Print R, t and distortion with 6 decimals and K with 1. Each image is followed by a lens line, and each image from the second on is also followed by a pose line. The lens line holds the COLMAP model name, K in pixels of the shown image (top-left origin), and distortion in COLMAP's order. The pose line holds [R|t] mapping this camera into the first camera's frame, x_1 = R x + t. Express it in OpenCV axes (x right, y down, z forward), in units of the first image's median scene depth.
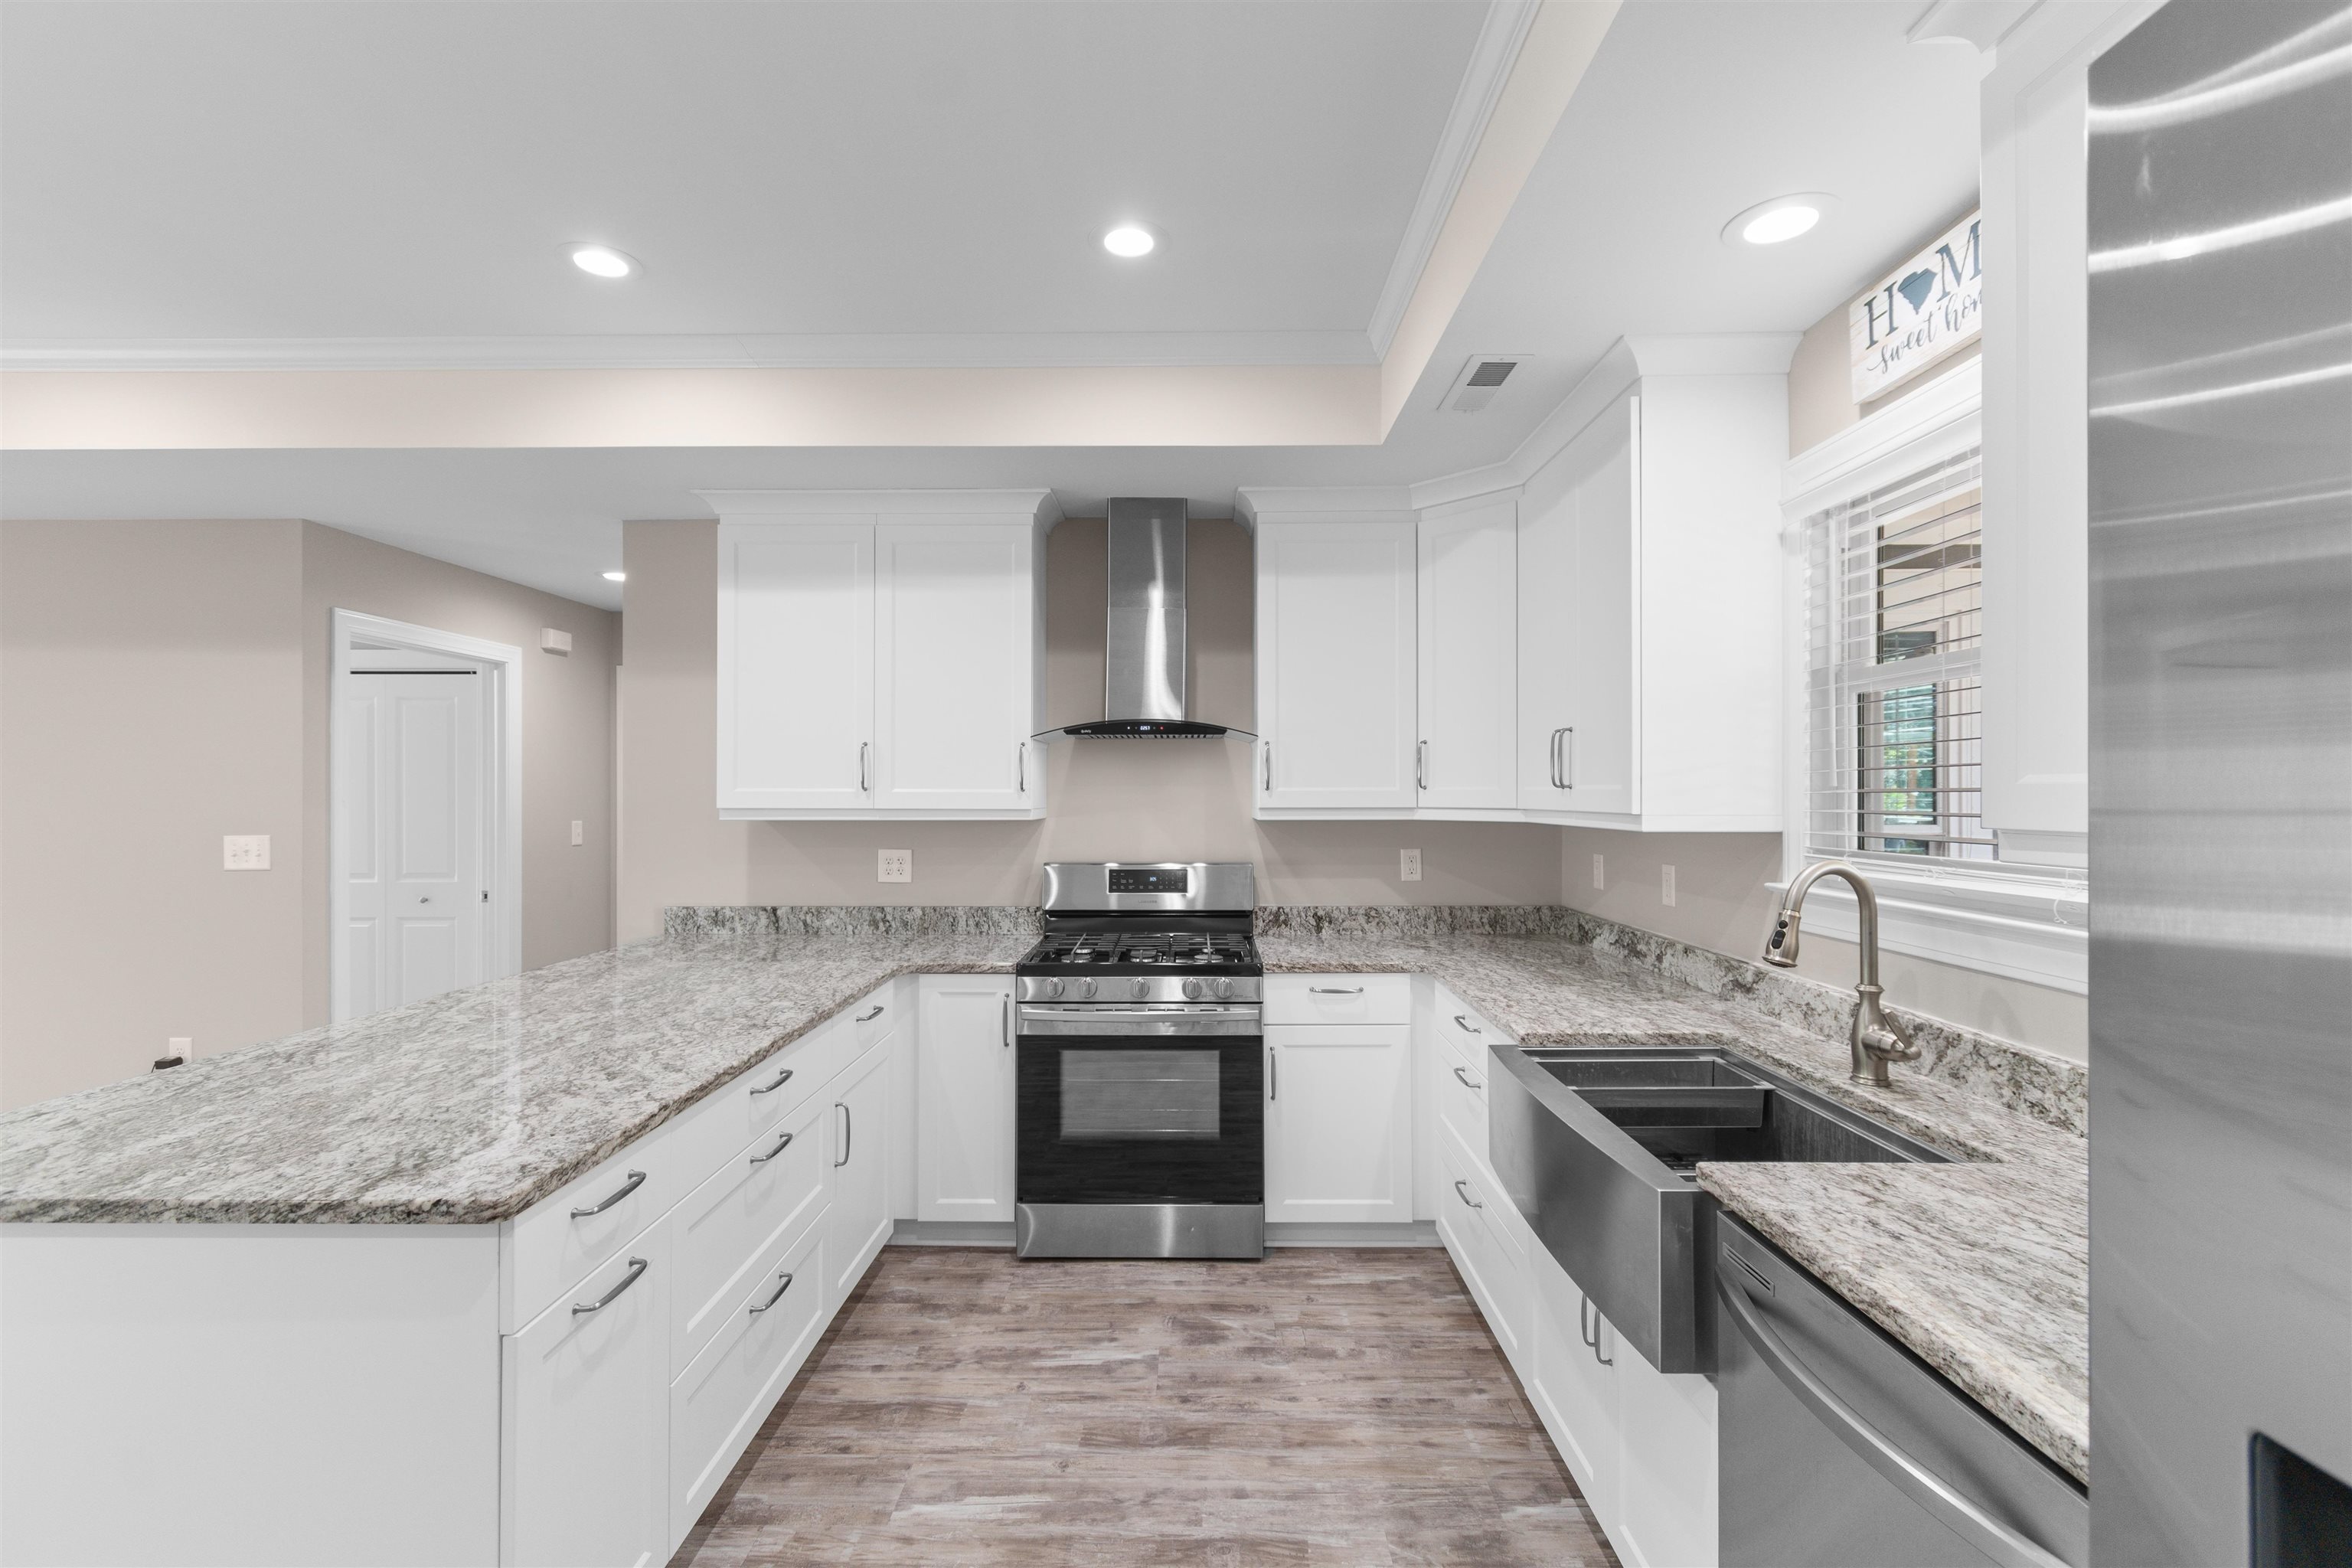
lens RADIAL K [[1037.8, 0, 1200.2], [0, 1037.8, 792.8], [0, 0, 1]] dist [-0.000987, -0.001119]
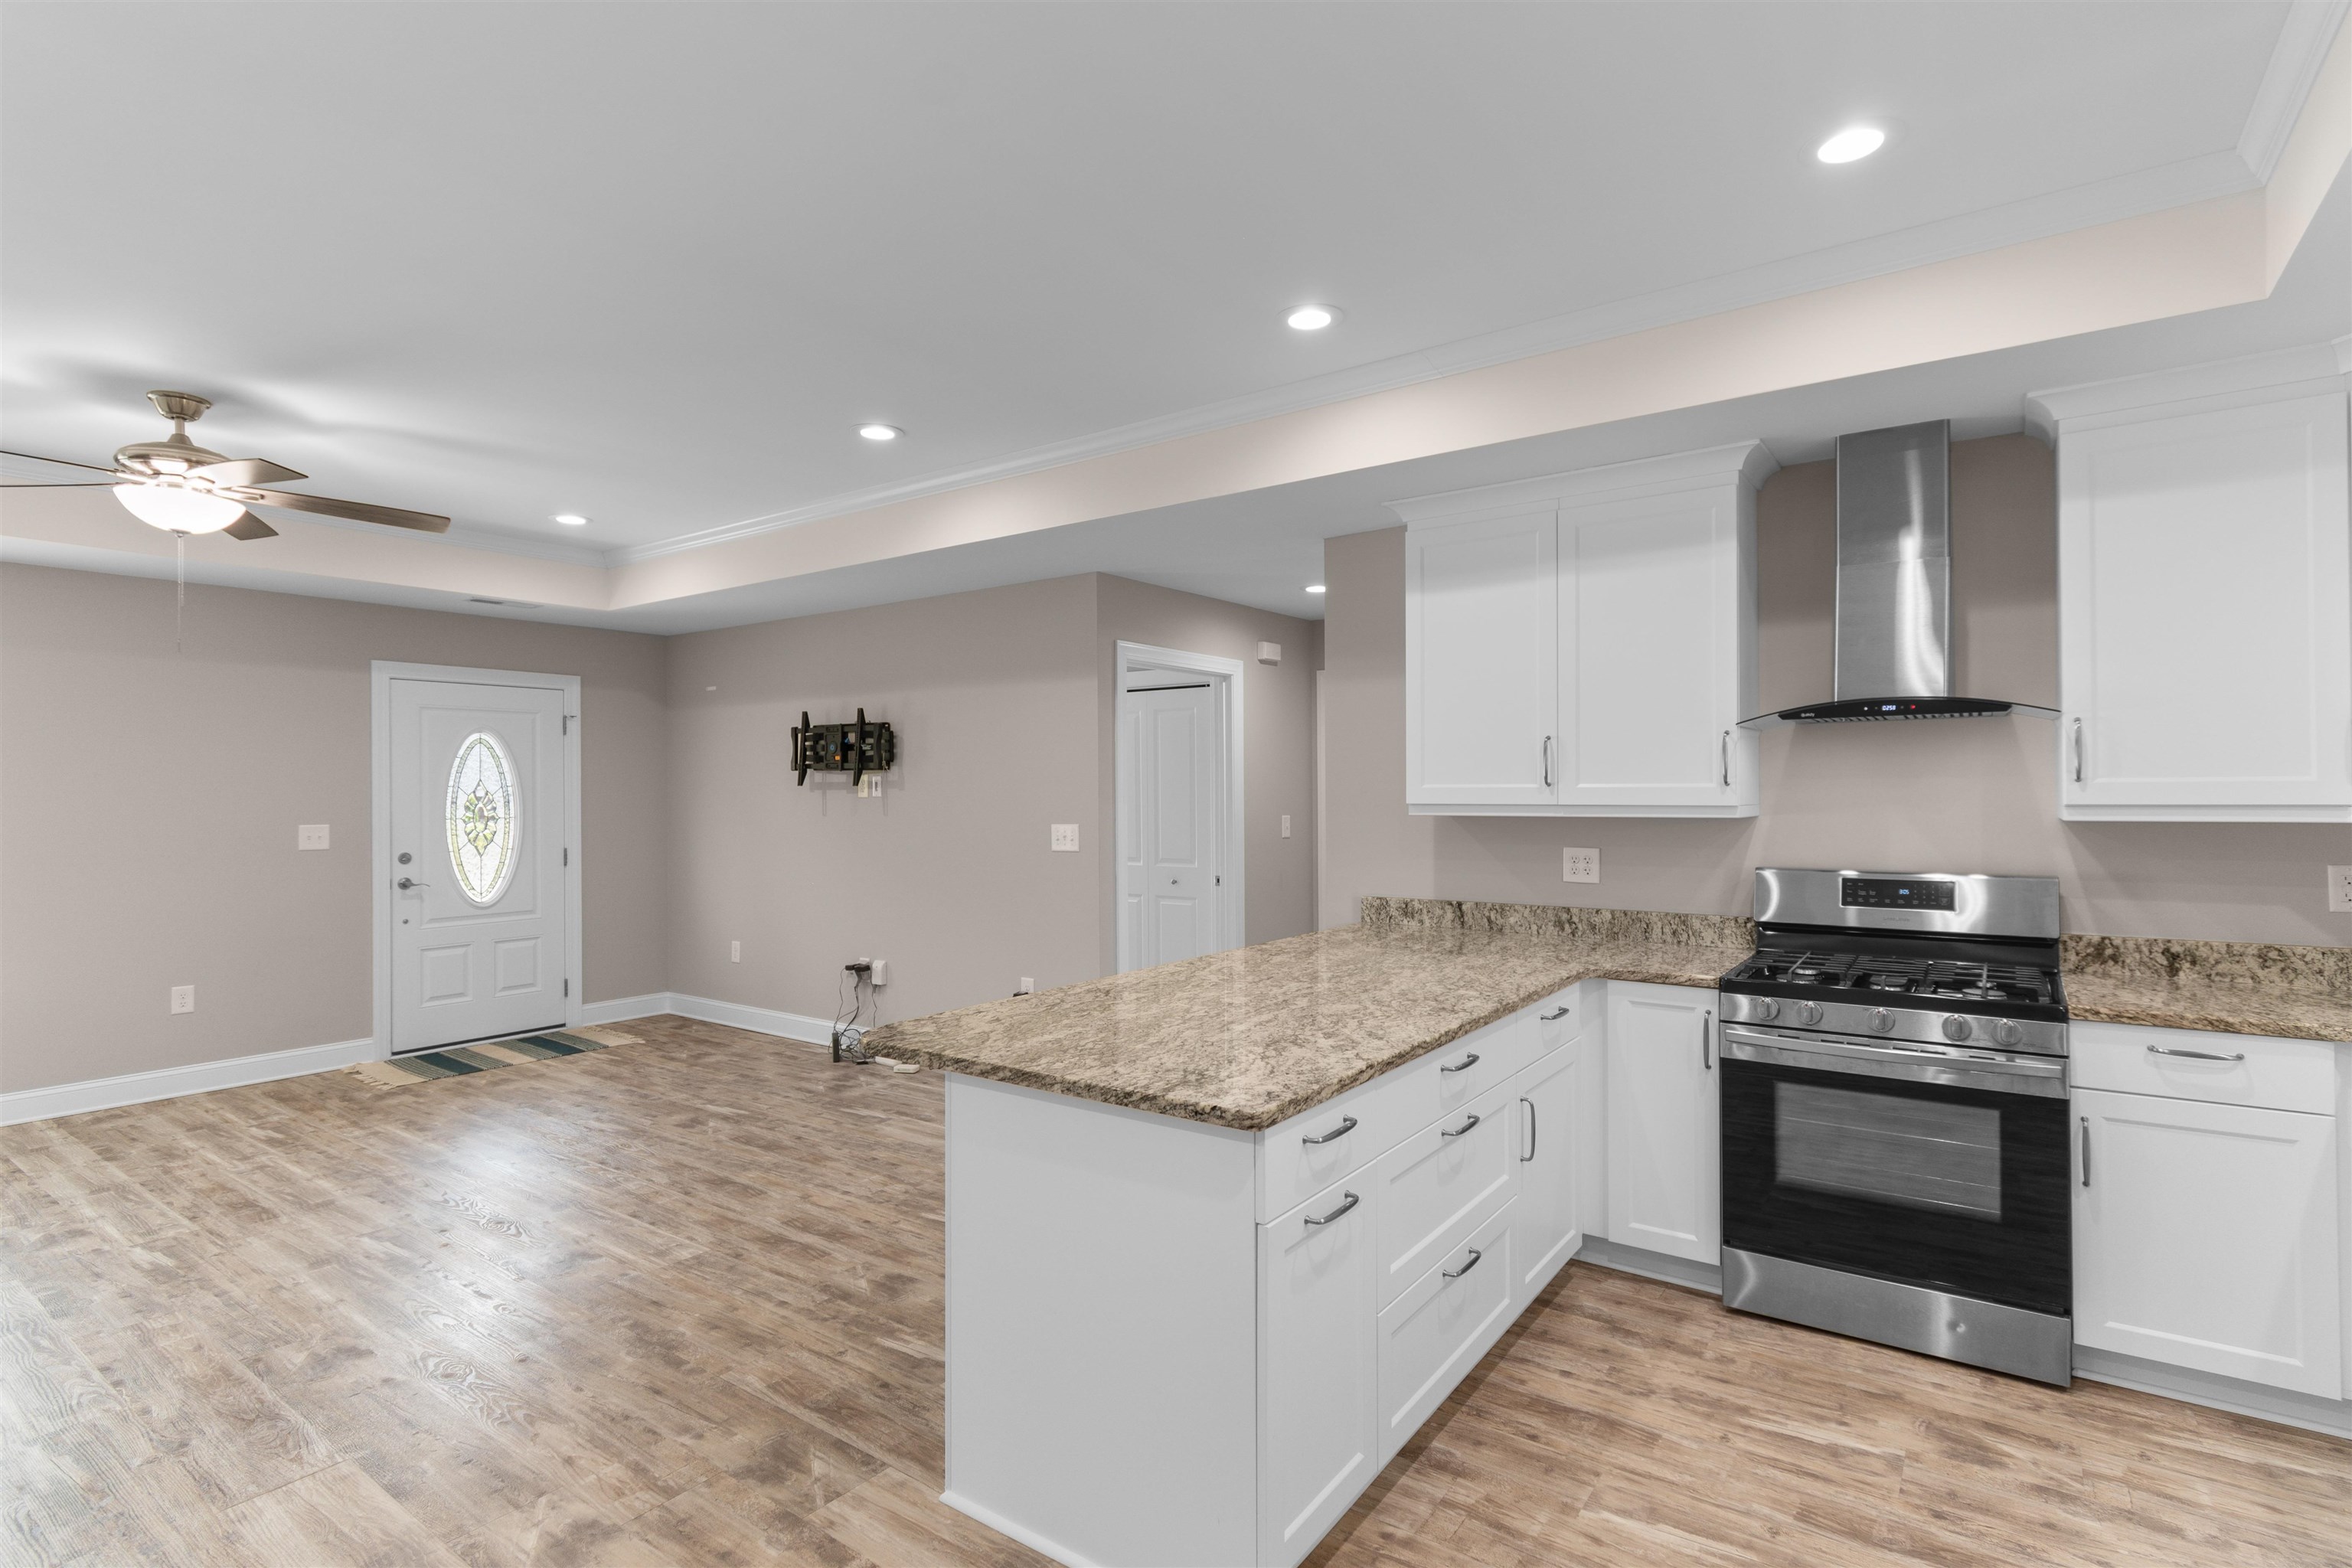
lens RADIAL K [[1144.1, 0, 1176.0], [0, 1144.1, 784.0], [0, 0, 1]] dist [0.023608, -0.012758]
pose [[0.808234, -0.007643, -0.588812, 0.032743], [0.005347, 0.999970, -0.005640, 0.000451], [0.588837, 0.001410, 0.808250, -0.087507]]
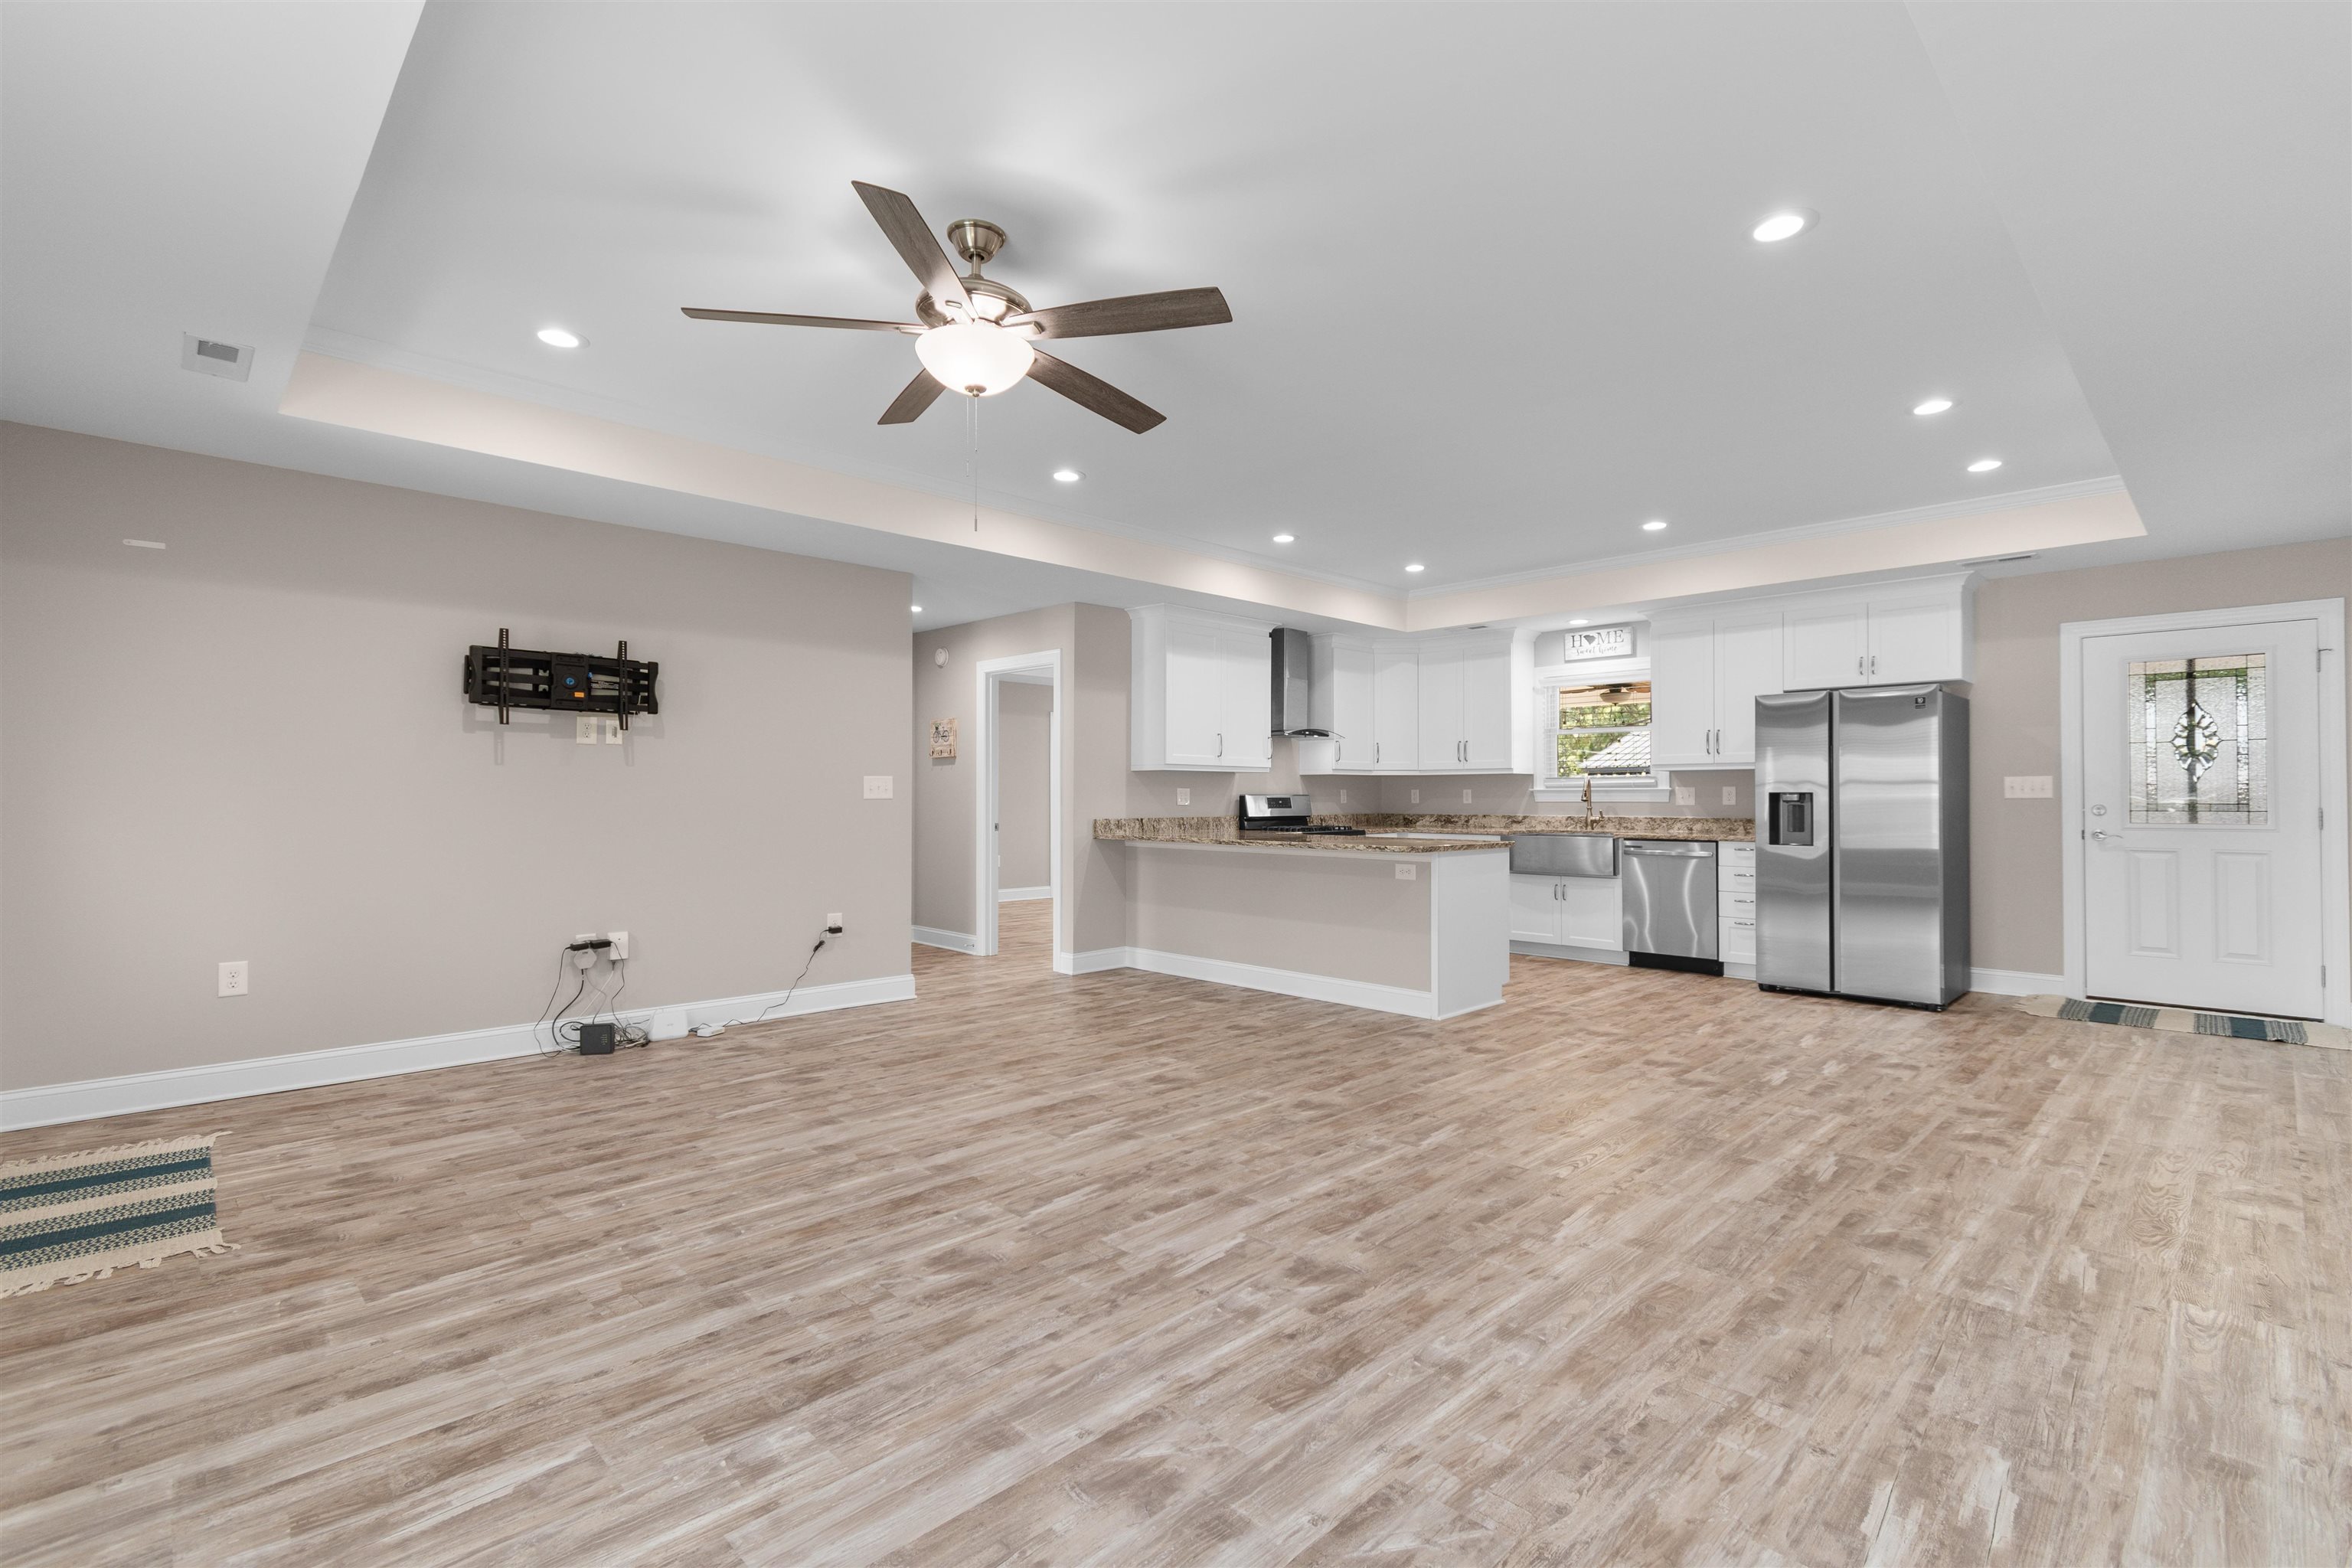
lens RADIAL K [[1056.2, 0, 1176.0], [0, 1056.2, 784.0], [0, 0, 1]] dist [0.006220, -0.000733]
pose [[0.713805, 0.009532, 0.700280, -2.377318], [0.000320, 0.999903, -0.013936, 0.103267], [-0.700345, 0.010172, 0.713732, -0.585167]]
